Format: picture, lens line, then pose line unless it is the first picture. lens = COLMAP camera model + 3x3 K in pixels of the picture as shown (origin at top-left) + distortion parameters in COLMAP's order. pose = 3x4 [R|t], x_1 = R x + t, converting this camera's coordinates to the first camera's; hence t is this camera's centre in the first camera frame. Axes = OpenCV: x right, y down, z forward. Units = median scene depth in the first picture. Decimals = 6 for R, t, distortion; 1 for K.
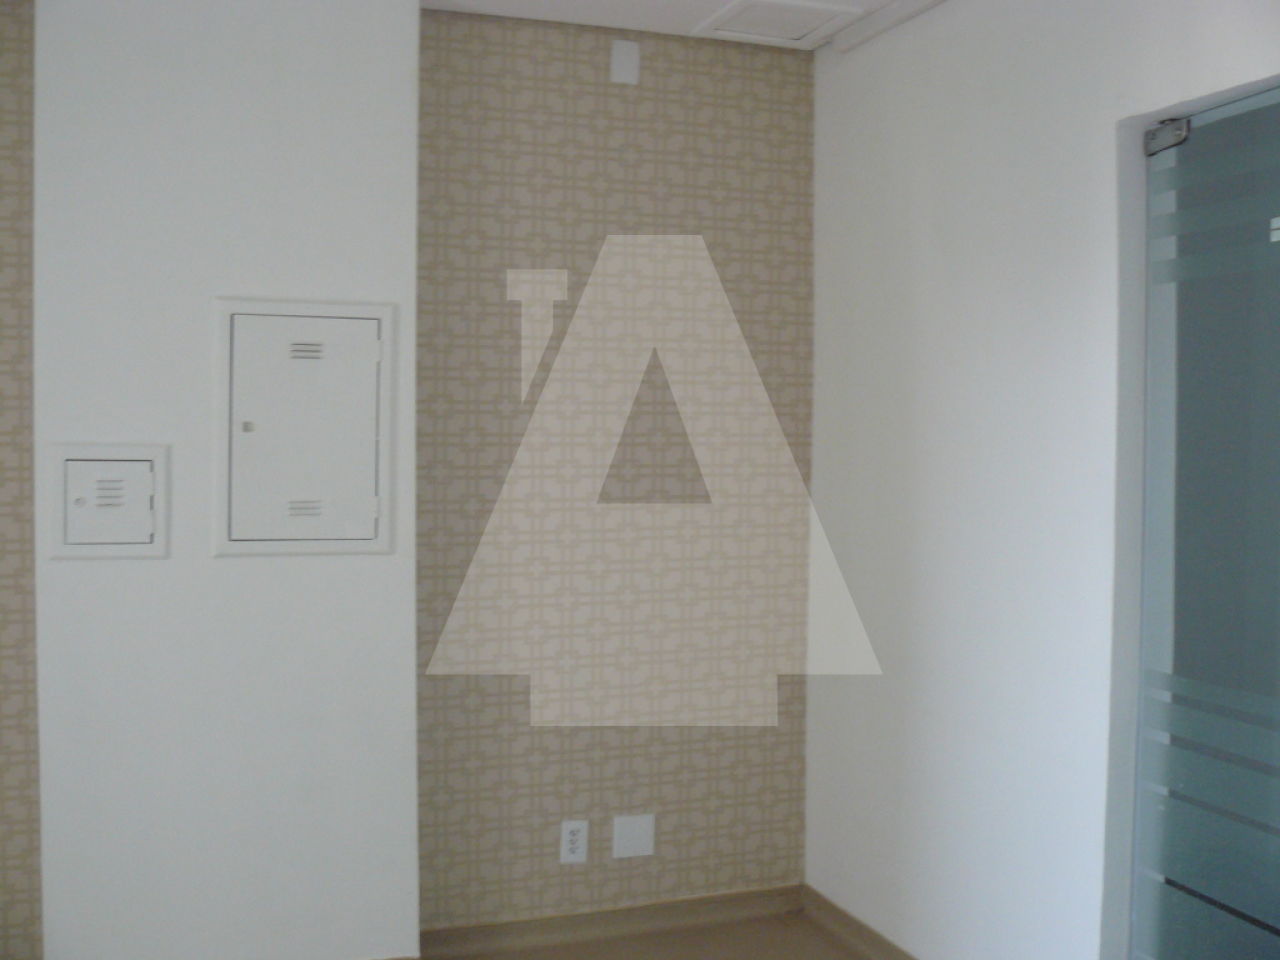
lens RADIAL K [[1363.1, 0, 647.4], [0, 1363.1, 485.1], [0, 0, 1]] dist [-0.194353, 0.234043]
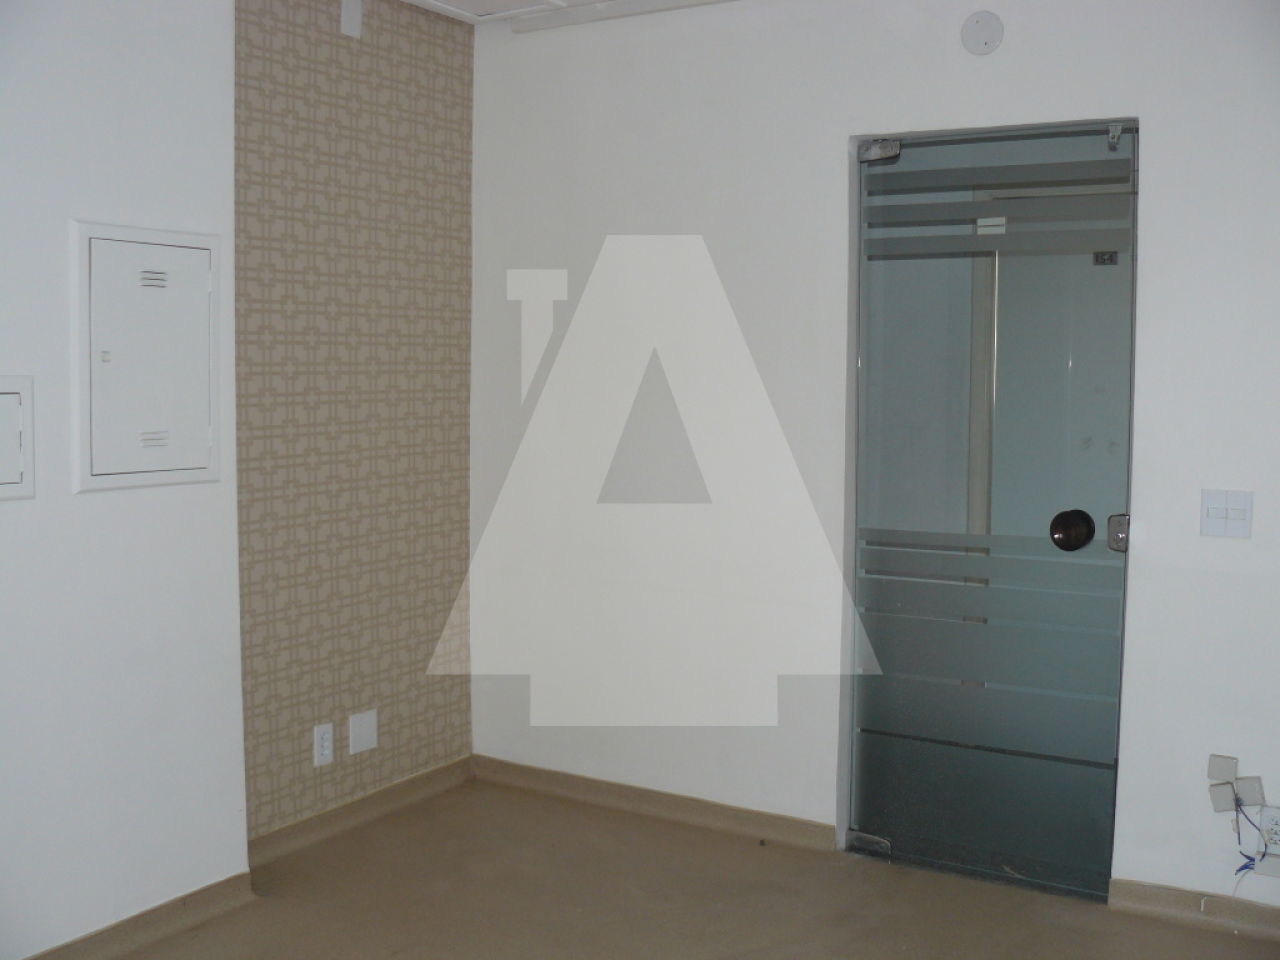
lens RADIAL K [[1363.1, 0, 647.4], [0, 1363.1, 485.1], [0, 0, 1]] dist [-0.194353, 0.234043]
pose [[0.782234, -0.054887, 0.620562, -0.500888], [0.021892, 0.997918, 0.060668, -0.000538], [-0.622600, -0.033872, 0.781807, 0.009921]]
